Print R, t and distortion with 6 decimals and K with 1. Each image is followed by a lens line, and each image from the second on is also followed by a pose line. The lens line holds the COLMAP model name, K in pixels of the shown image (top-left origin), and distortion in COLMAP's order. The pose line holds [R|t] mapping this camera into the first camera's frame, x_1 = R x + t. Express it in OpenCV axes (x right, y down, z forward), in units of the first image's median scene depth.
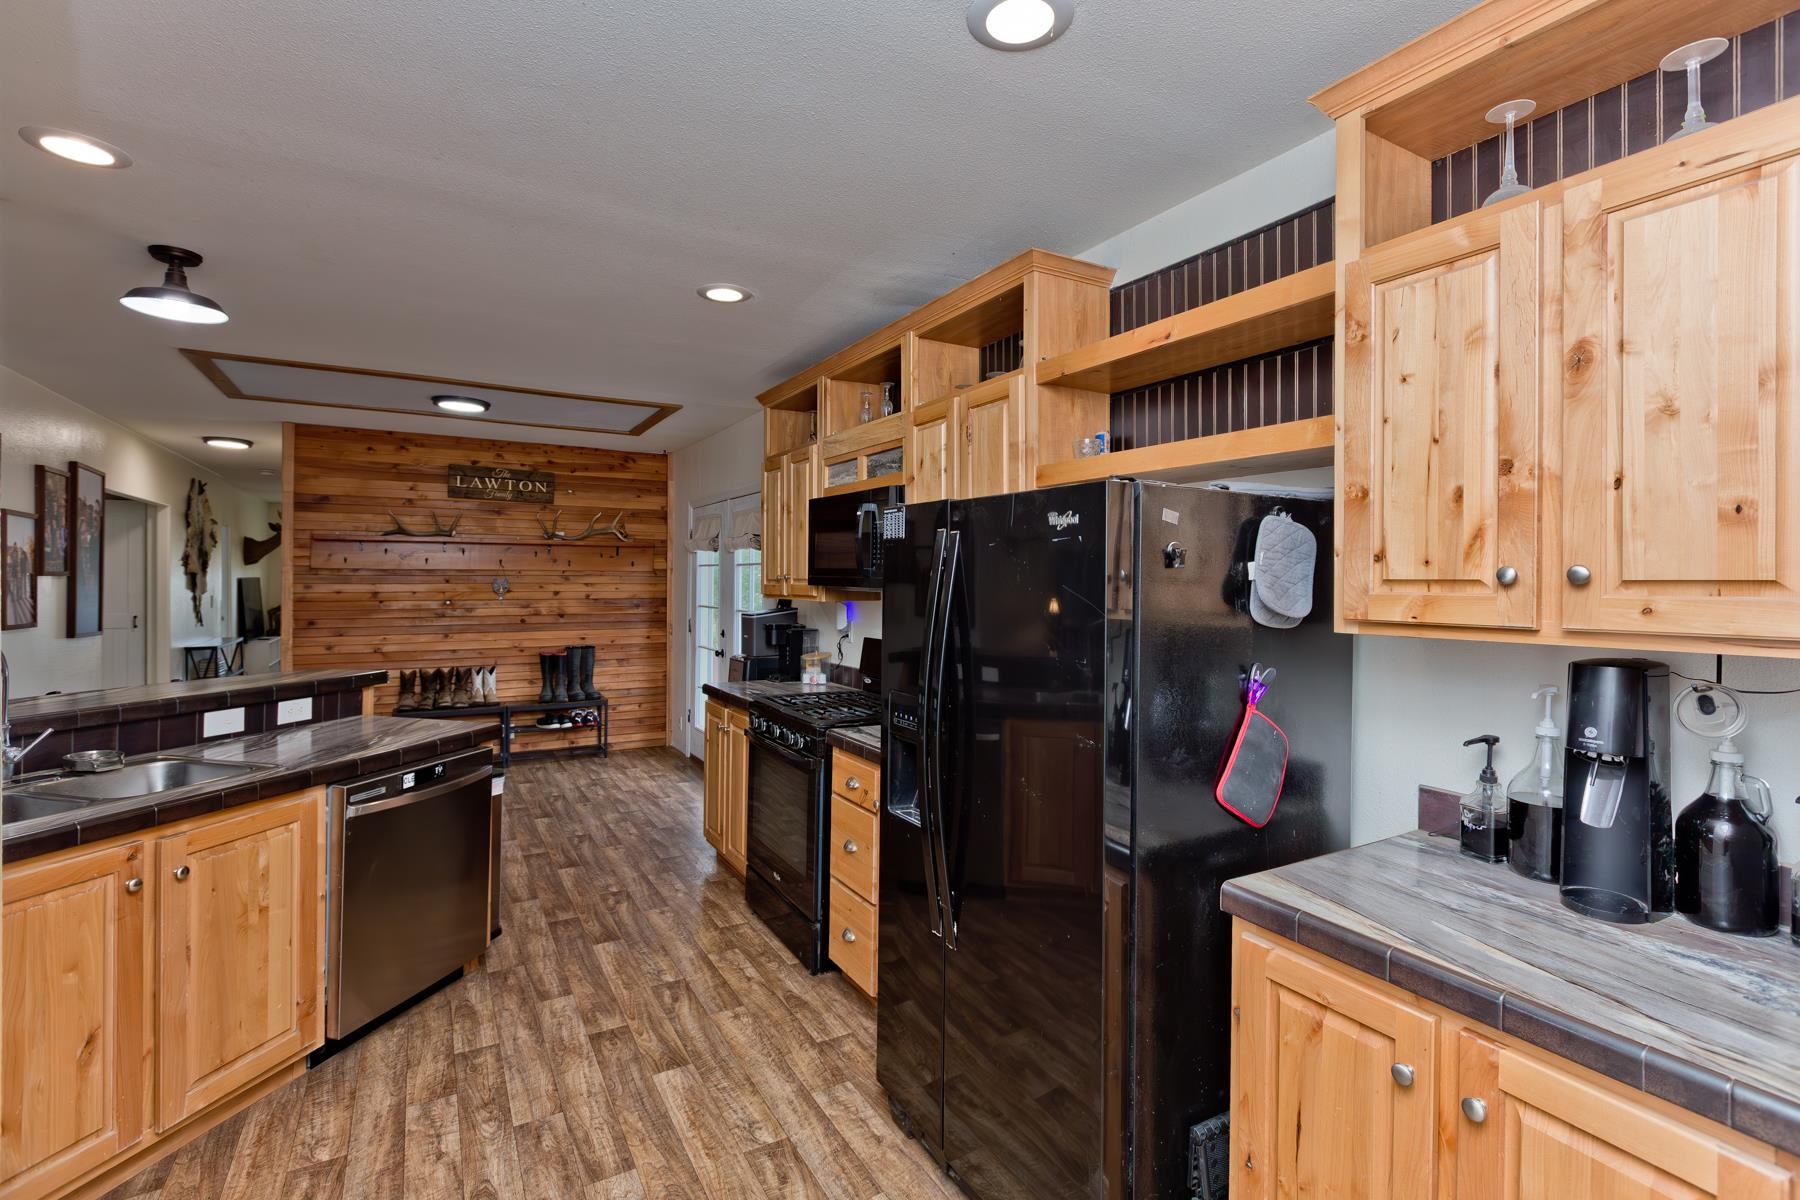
lens RADIAL K [[827.8, 0, 904.6], [0, 827.8, 582.2], [0, 0, 1]] dist [0.003375, 0.000641]
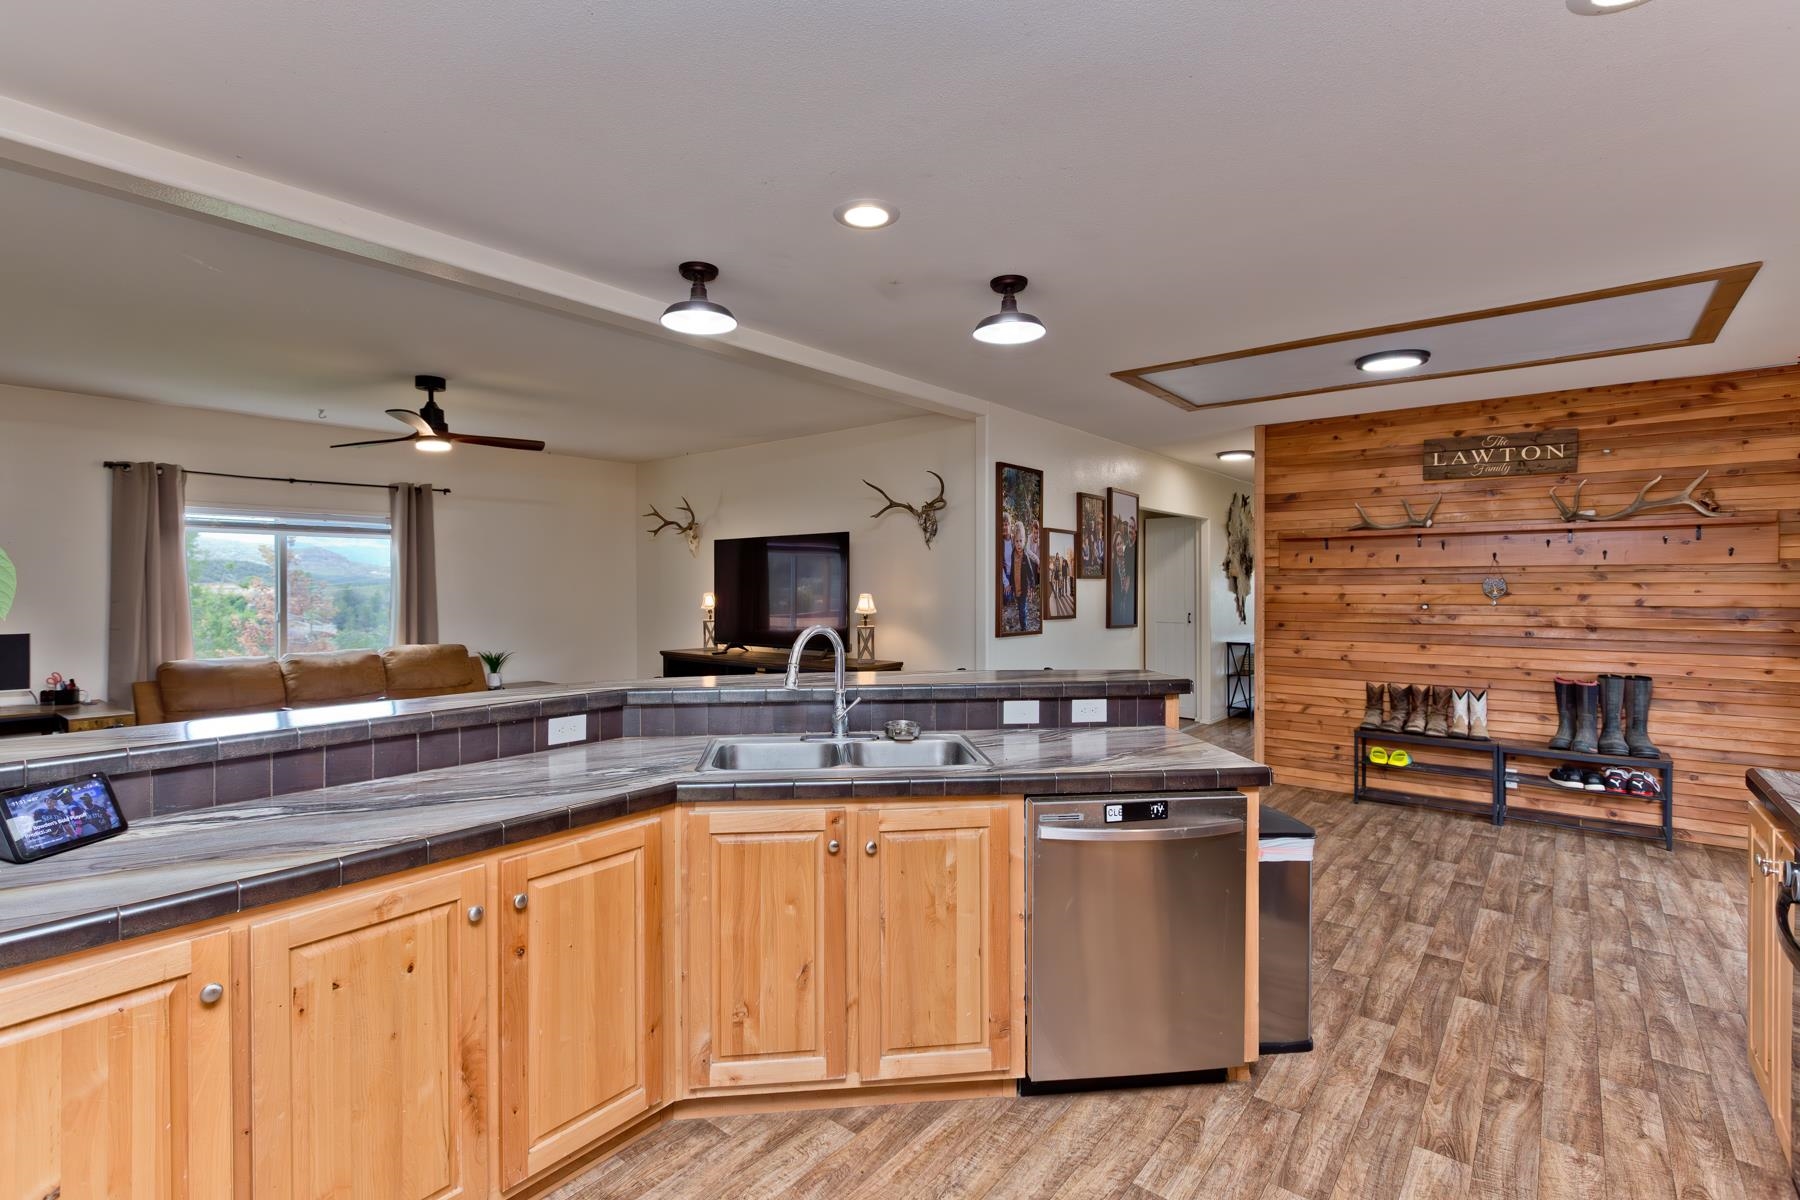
lens RADIAL K [[827.8, 0, 887.2], [0, 827.8, 583.4], [0, 0, 1]] dist [0.003375, 0.000641]
pose [[0.346530, -0.006229, -0.938018, 0.043712], [0.000672, 0.999979, -0.006392, 0.005950], [0.938038, 0.001584, 0.346527, 0.209790]]
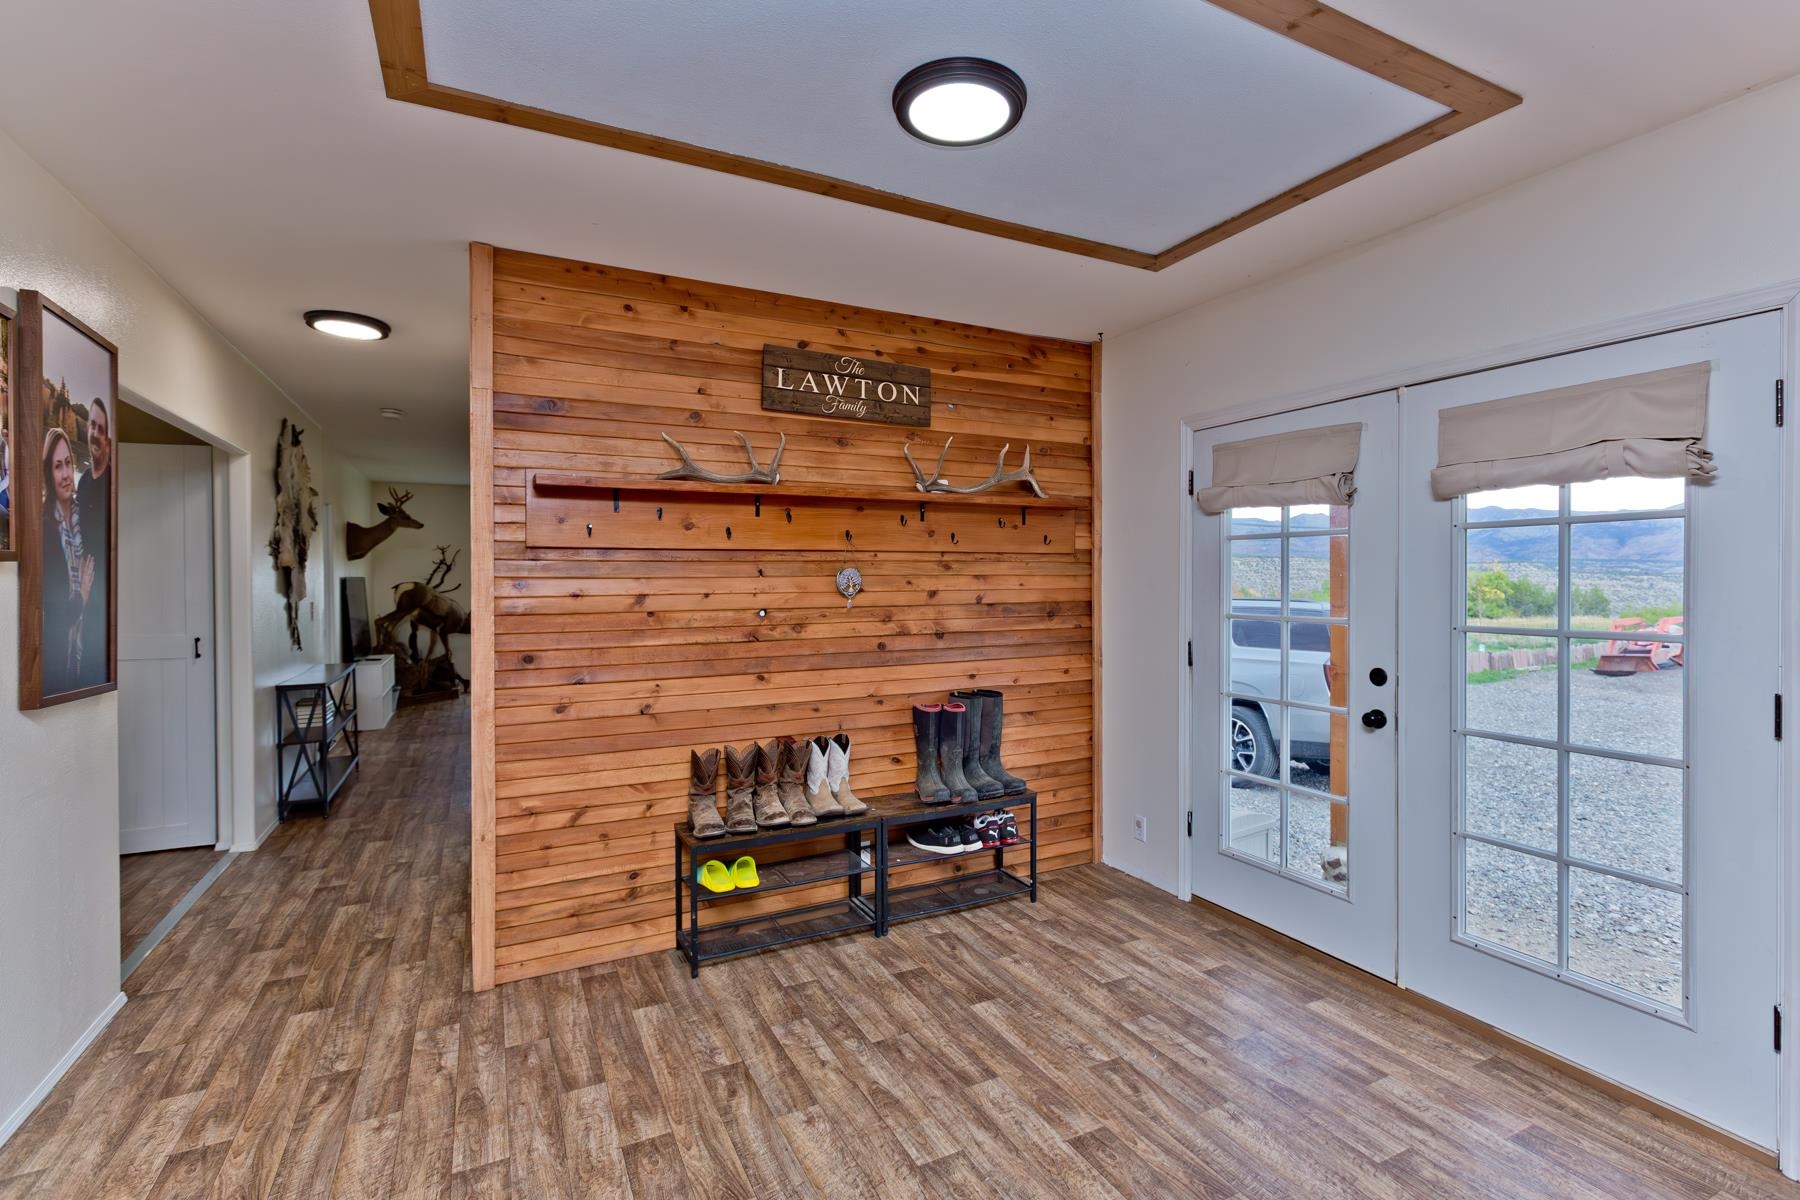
lens RADIAL K [[827.8, 0, 904.5], [0, 827.8, 586.0], [0, 0, 1]] dist [0.003375, 0.000641]
pose [[0.998241, -0.009434, -0.058529, -0.440874], [0.009742, 0.999940, 0.004981, 0.005807], [0.058478, -0.005542, 0.998273, 0.499002]]
